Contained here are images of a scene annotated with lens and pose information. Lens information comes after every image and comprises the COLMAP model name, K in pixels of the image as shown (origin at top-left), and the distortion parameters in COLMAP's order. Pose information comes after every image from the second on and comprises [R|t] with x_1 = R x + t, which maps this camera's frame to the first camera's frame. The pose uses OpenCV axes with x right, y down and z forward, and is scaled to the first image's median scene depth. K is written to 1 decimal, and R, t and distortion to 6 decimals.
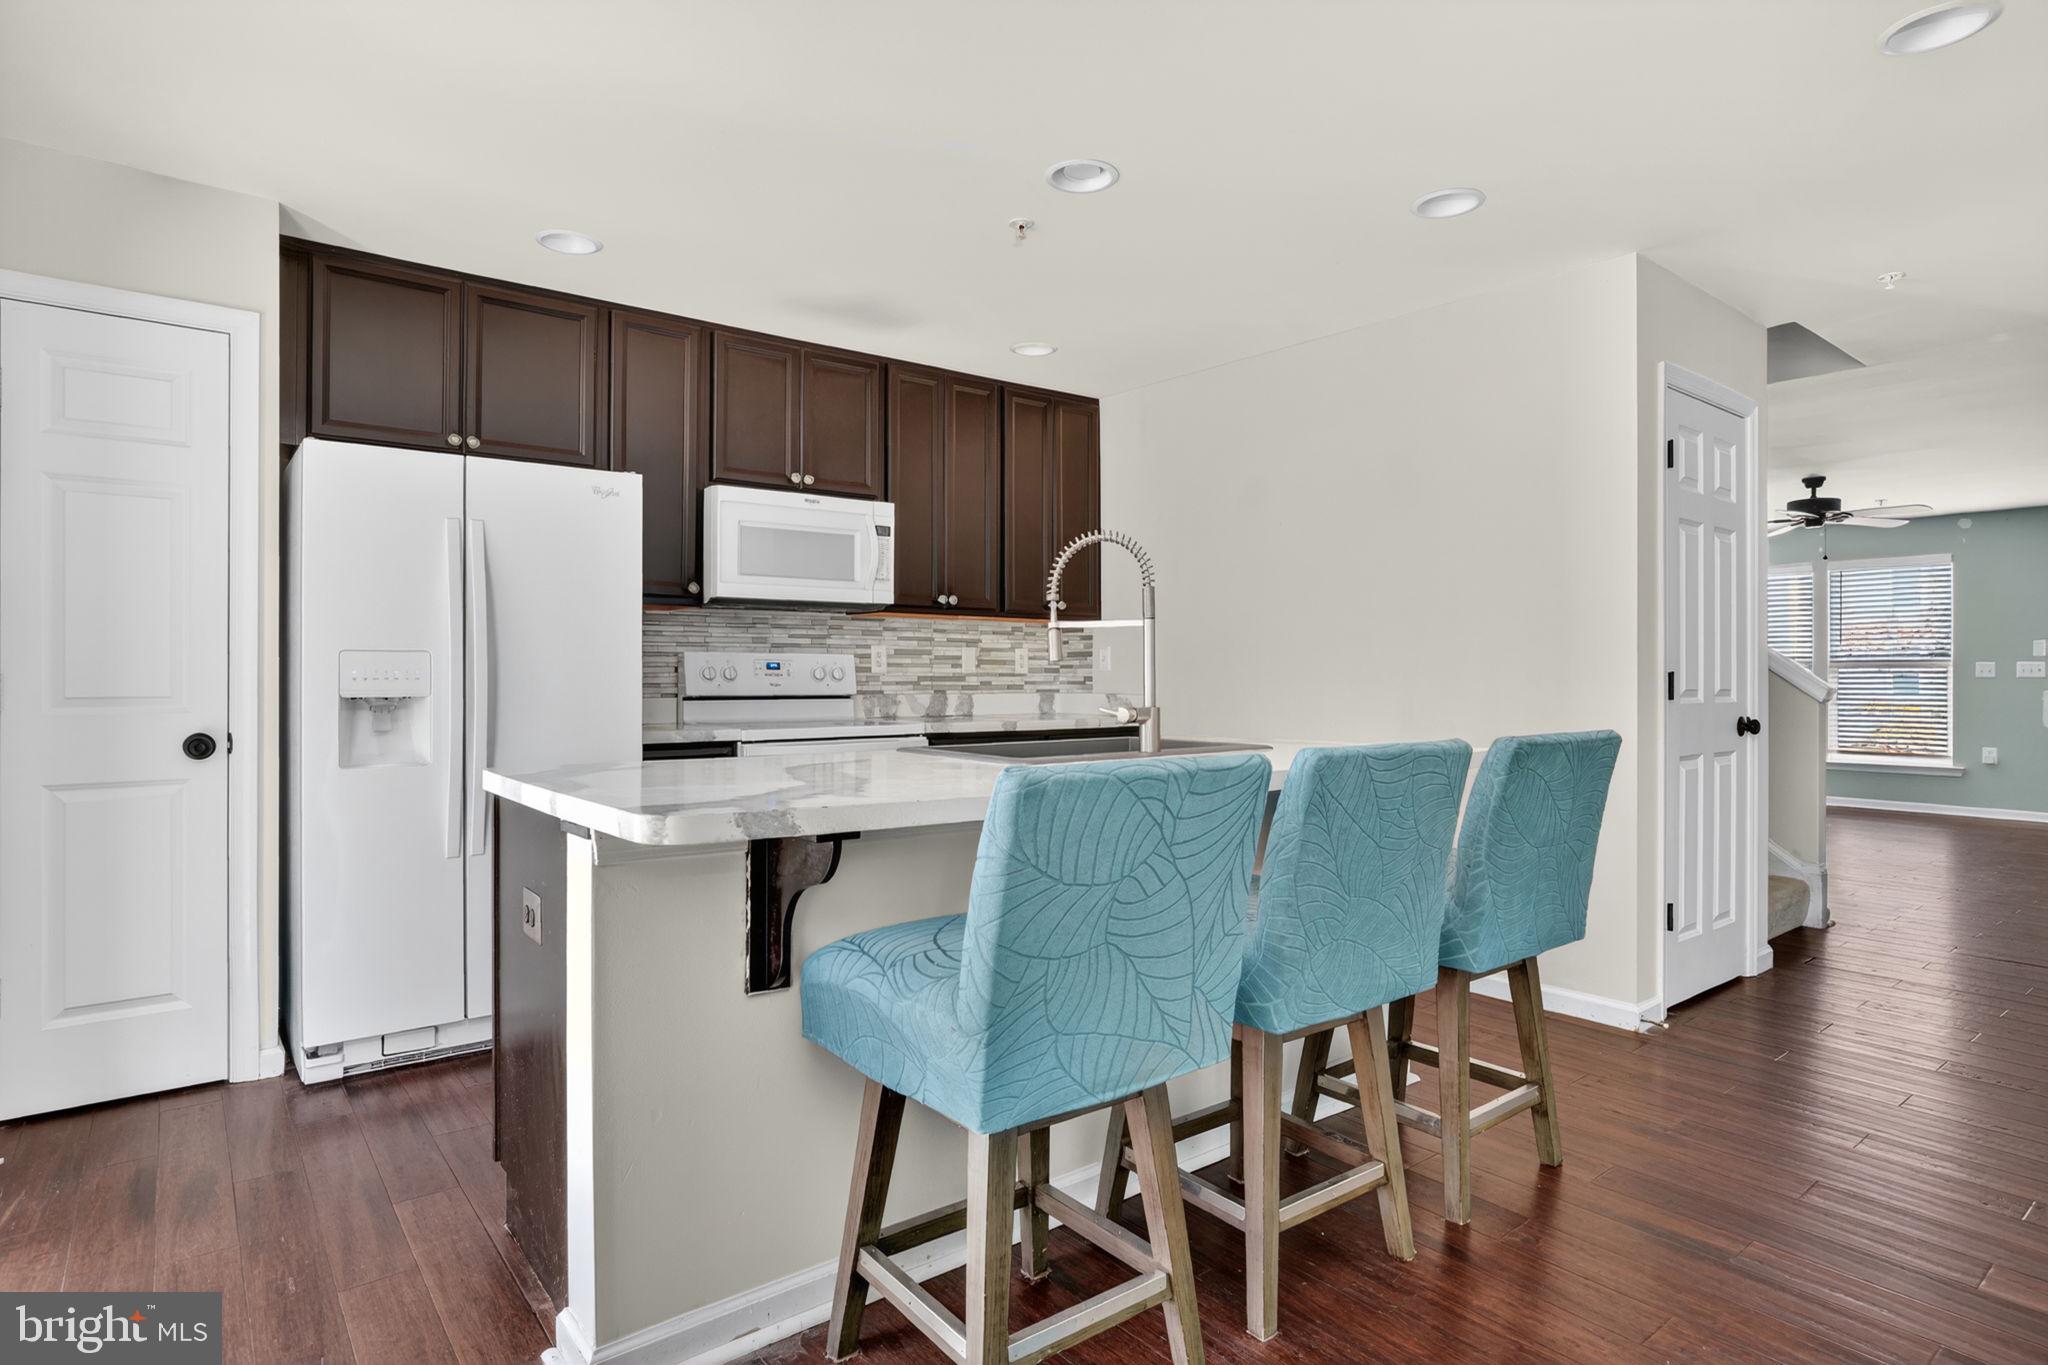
lens RADIAL K [[1079.4, 0, 1020.8], [0, 1079.4, 676.5], [0, 0, 1]] dist [-0.068367, 0.040660]
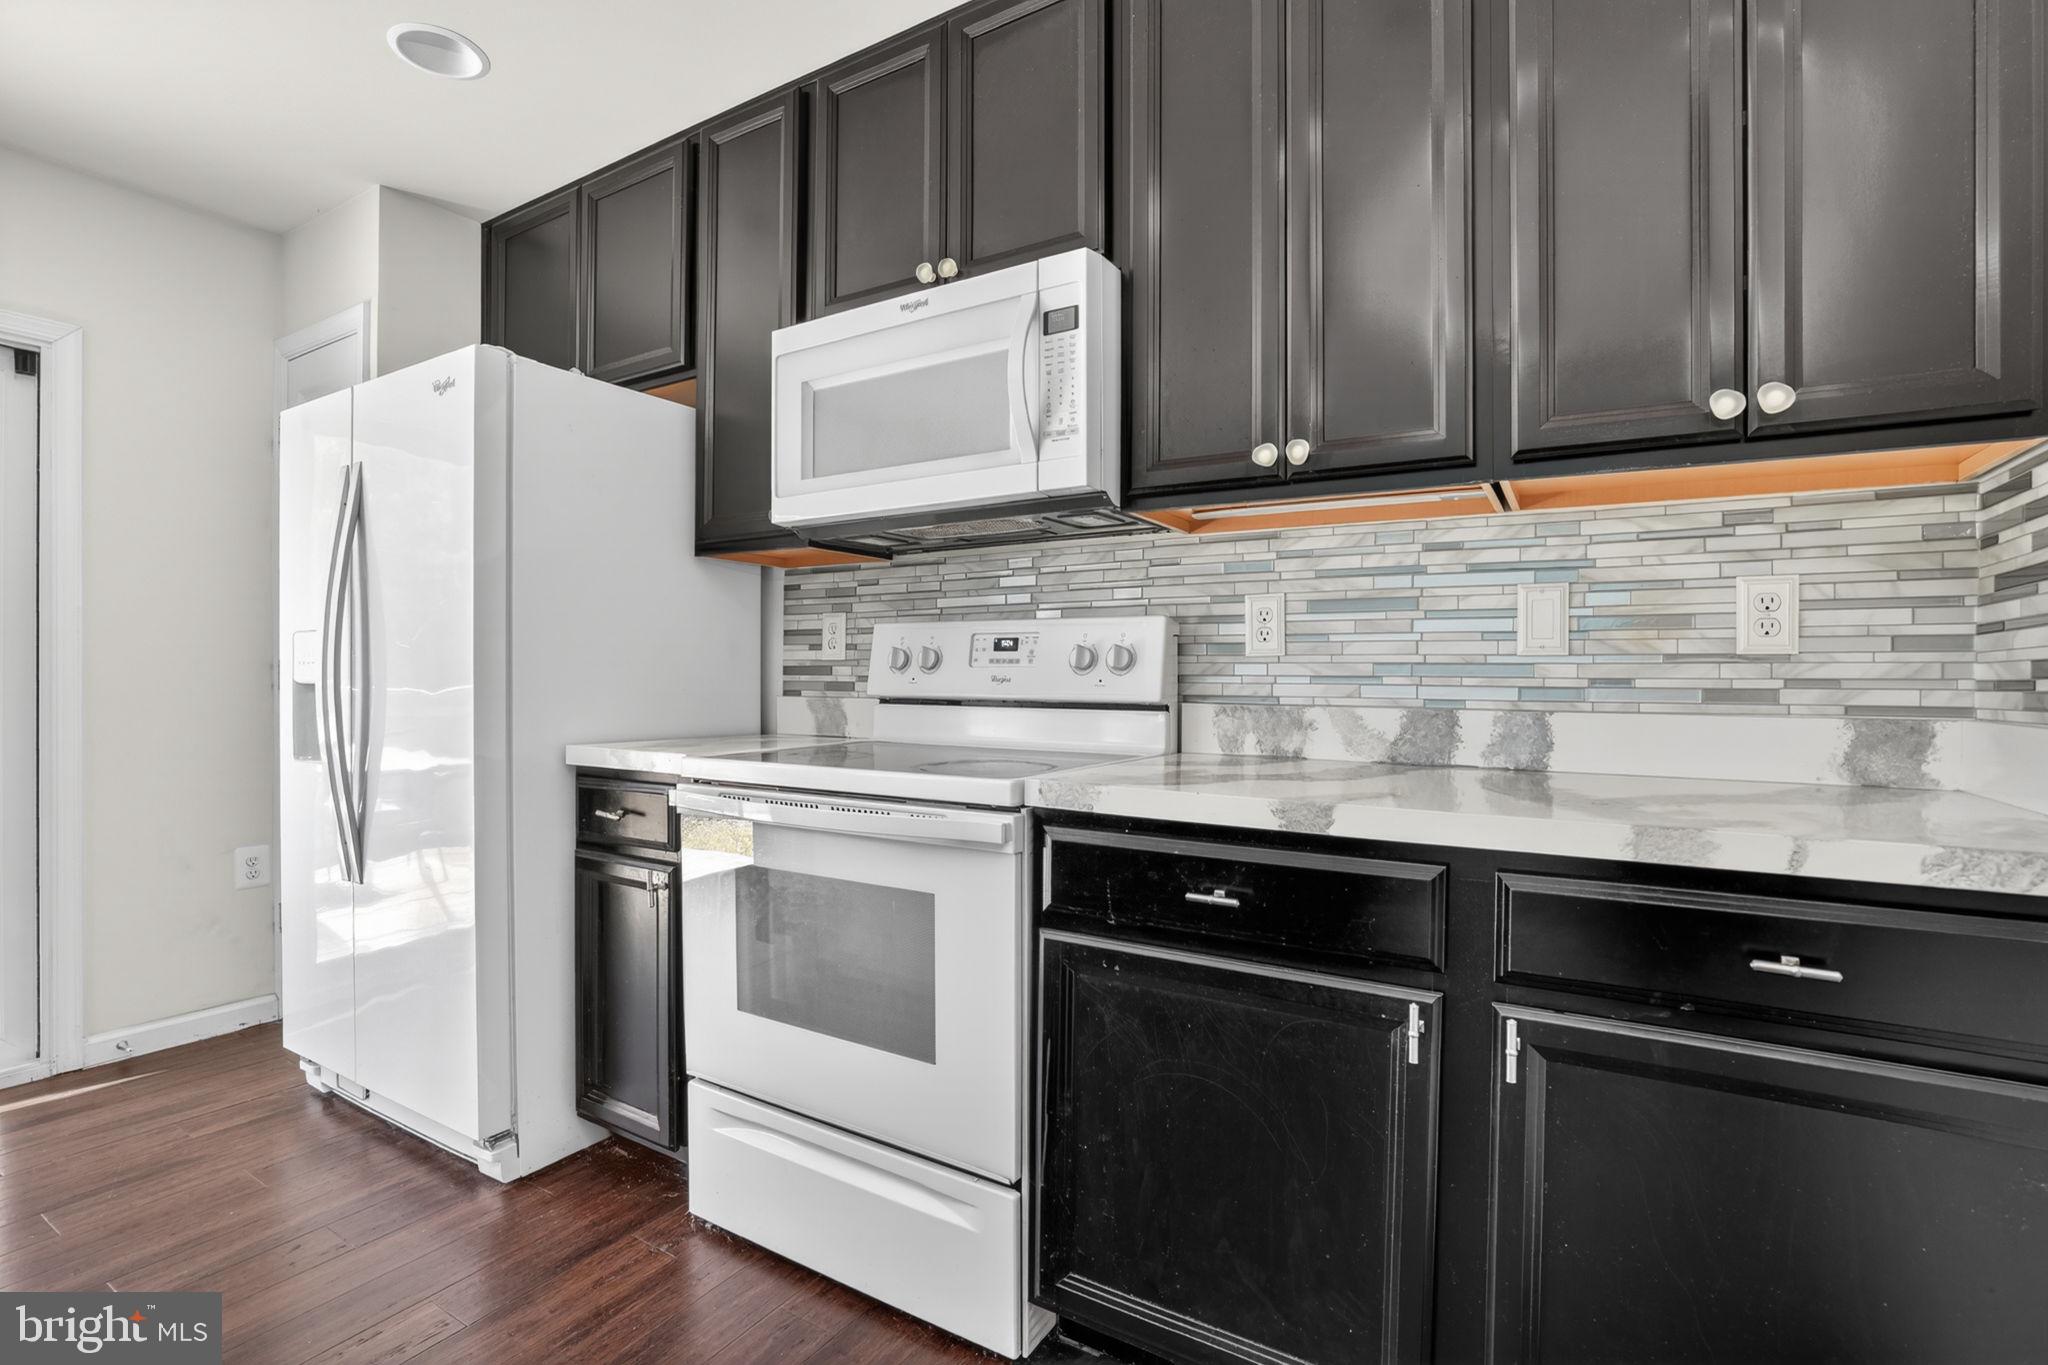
lens RADIAL K [[959.4, 0, 1032.4], [0, 959.4, 681.7], [0, 0, 1]] dist [-0.057595, 0.024967]
pose [[0.352917, 0.010333, -0.935597, 0.215429], [-0.002720, 0.999946, 0.010017, 0.003935], [0.935651, -0.000990, 0.352926, 0.828257]]
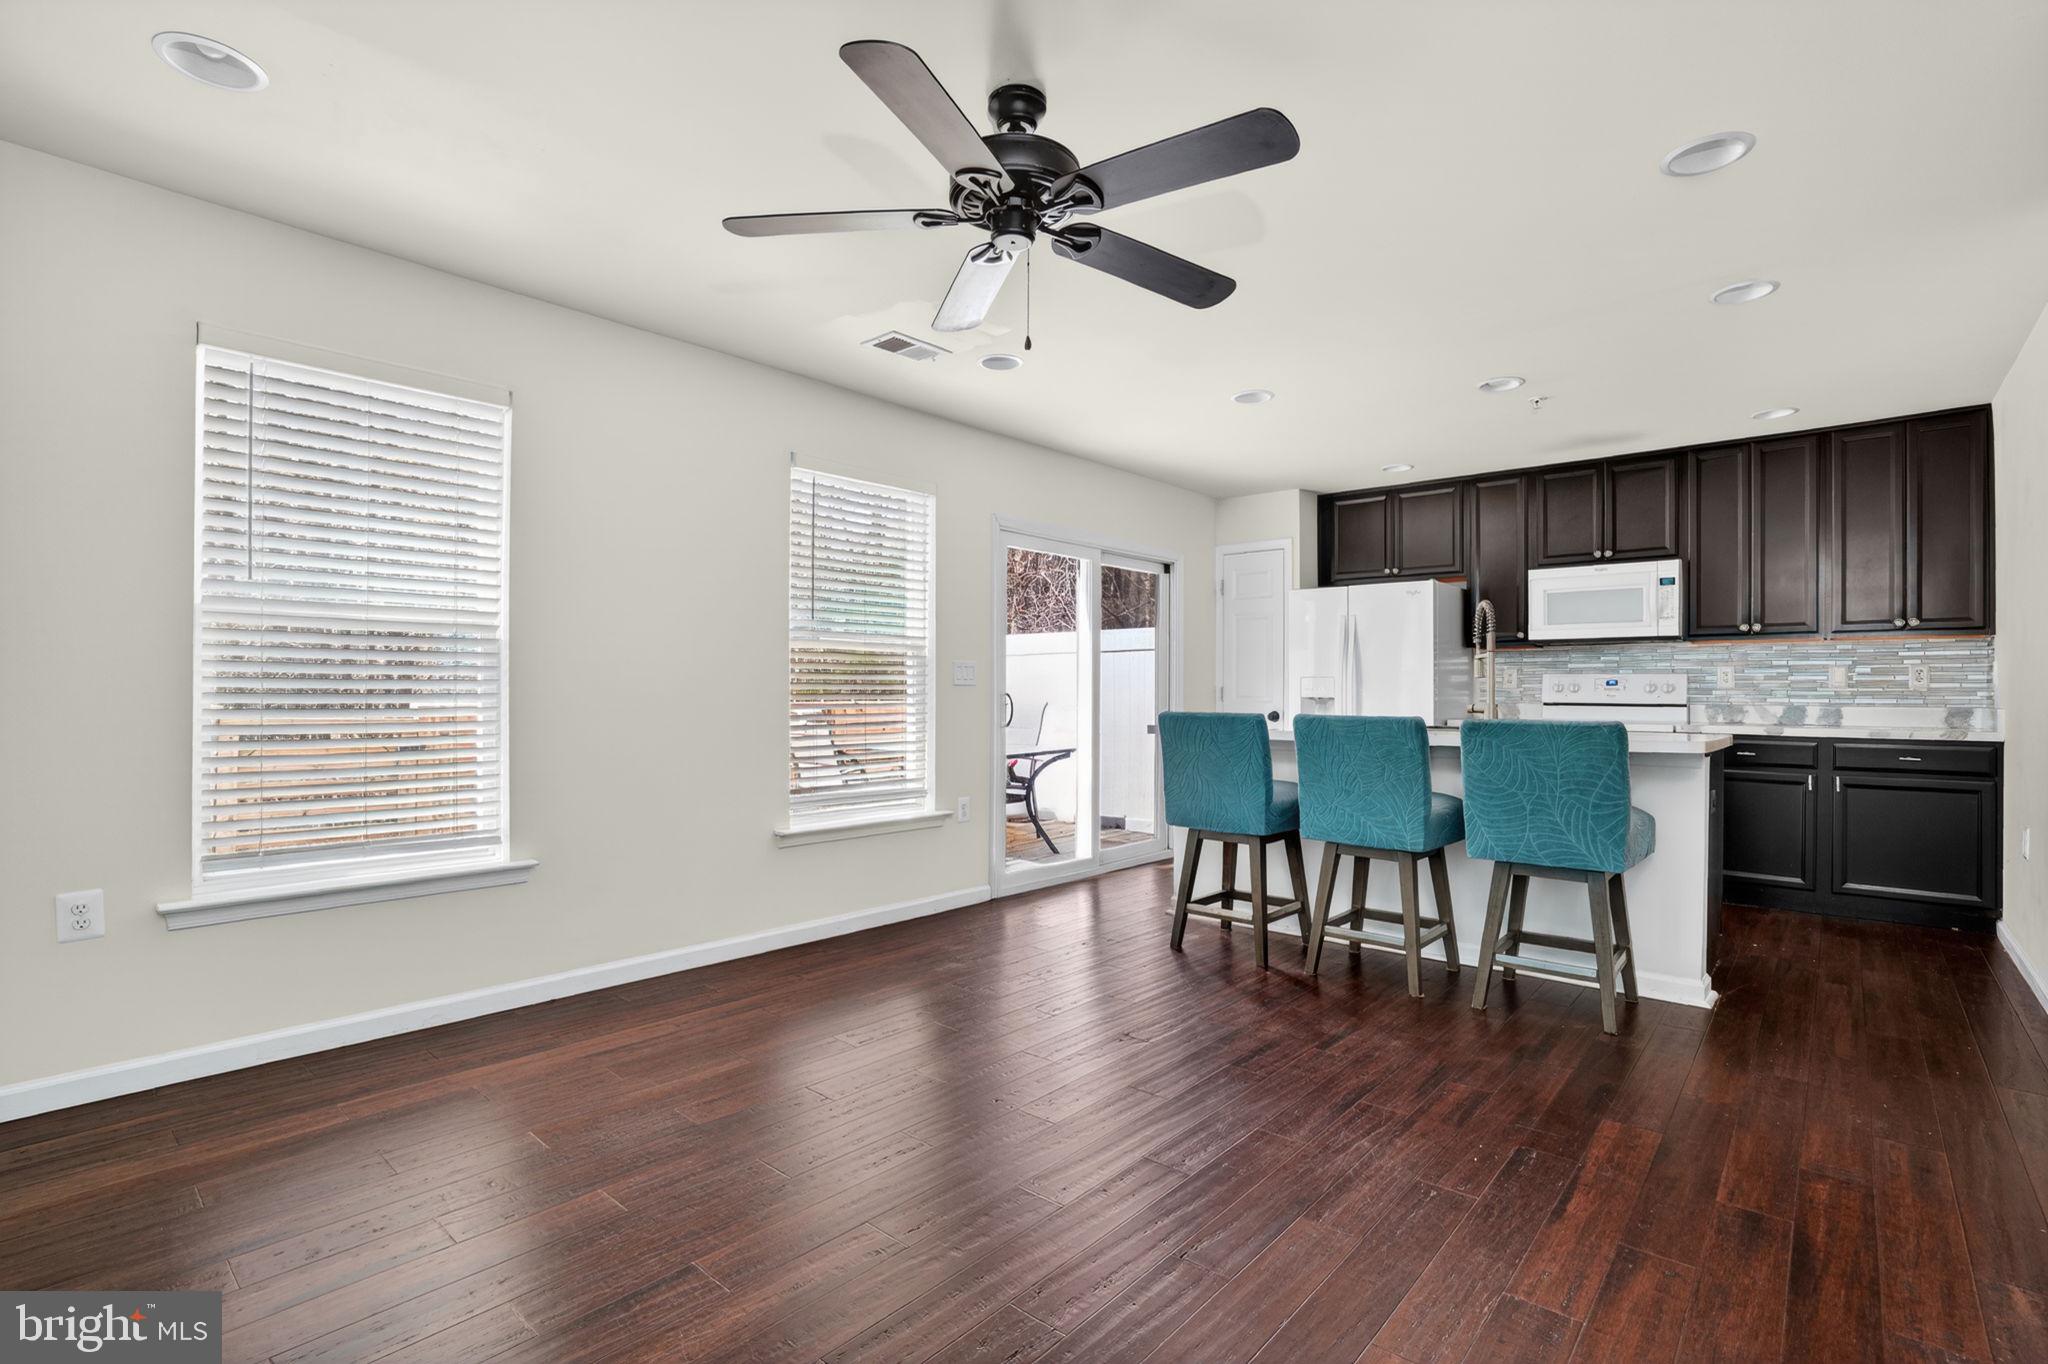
lens RADIAL K [[959.4, 0, 1032.4], [0, 959.4, 681.2], [0, 0, 1]] dist [-0.057595, 0.024967]
pose [[0.190369, -0.004022, -0.981704, 0.840203], [-0.003461, 0.999983, -0.004768, -0.002885], [0.981706, 0.004305, 0.190352, 0.001565]]
